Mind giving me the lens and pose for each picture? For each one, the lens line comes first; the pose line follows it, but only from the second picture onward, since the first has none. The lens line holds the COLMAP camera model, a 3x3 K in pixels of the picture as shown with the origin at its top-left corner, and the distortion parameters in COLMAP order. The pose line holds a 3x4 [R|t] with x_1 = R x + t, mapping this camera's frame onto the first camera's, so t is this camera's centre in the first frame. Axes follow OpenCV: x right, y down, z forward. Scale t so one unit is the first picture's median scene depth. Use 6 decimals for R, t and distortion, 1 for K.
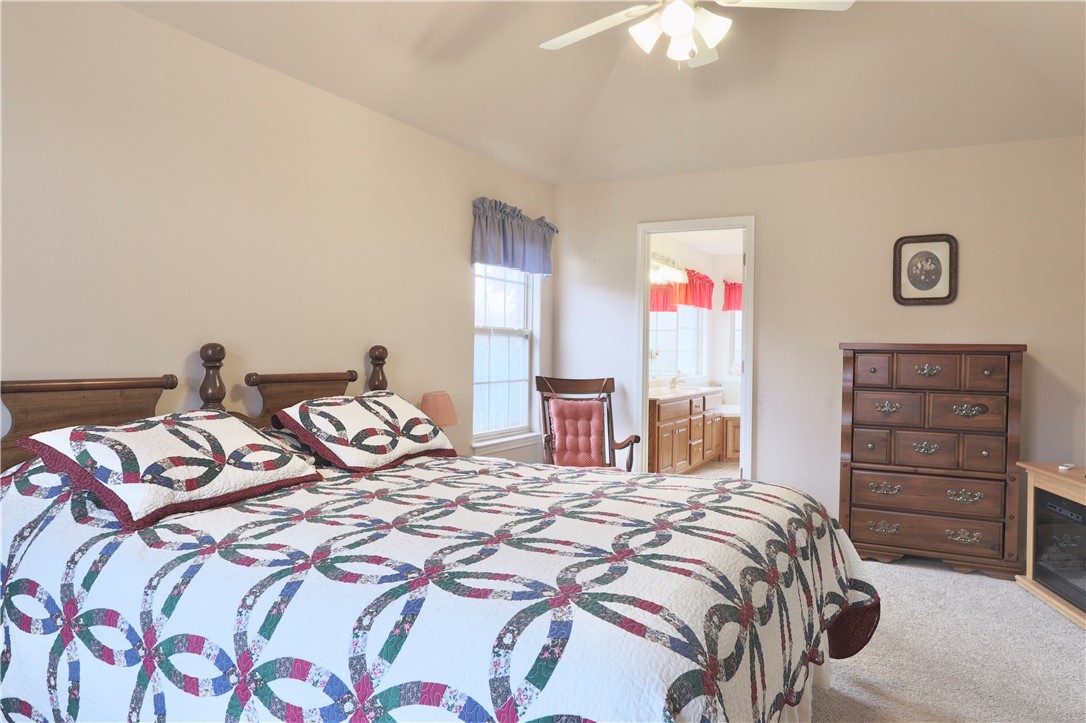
lens RADIAL K [[757.5, 0, 544.7], [0, 757.5, 358.1], [0, 0, 1]] dist [-0.006548, 0.005061]
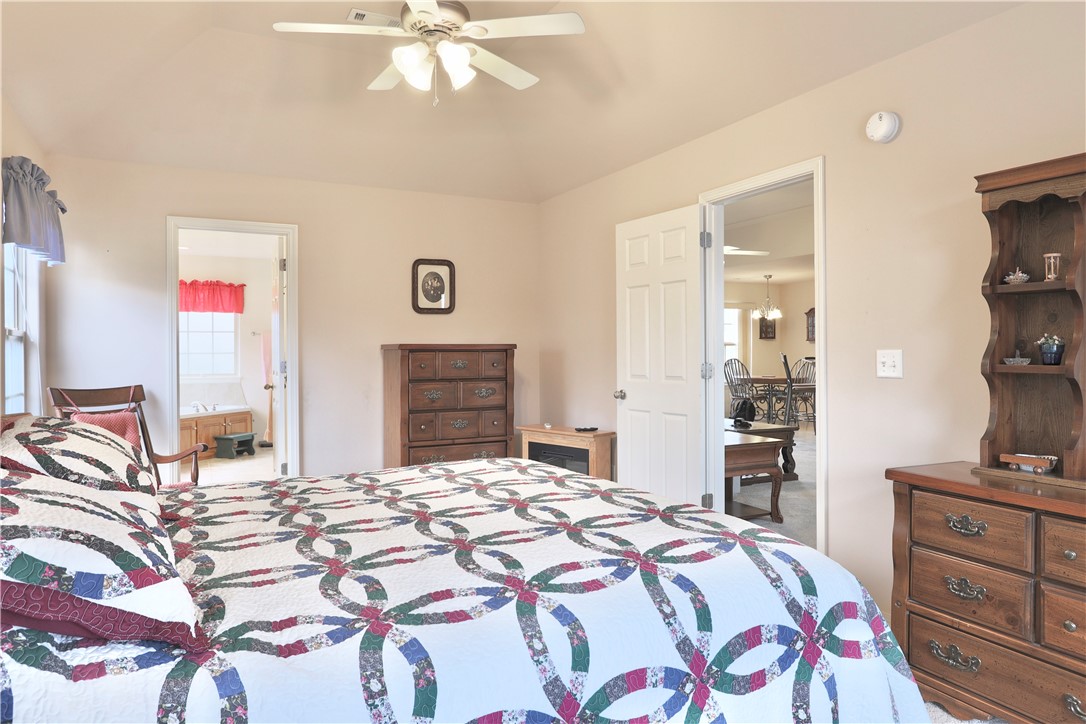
lens RADIAL K [[696.7, 0, 537.3], [0, 696.7, 358.5], [0, 0, 1]] dist [-0.019128, 0.021745]
pose [[0.579601, -0.026921, 0.814456, -0.358643], [0.020534, 0.999619, 0.018429, -0.012535], [-0.814642, 0.006042, 0.579933, 0.171029]]
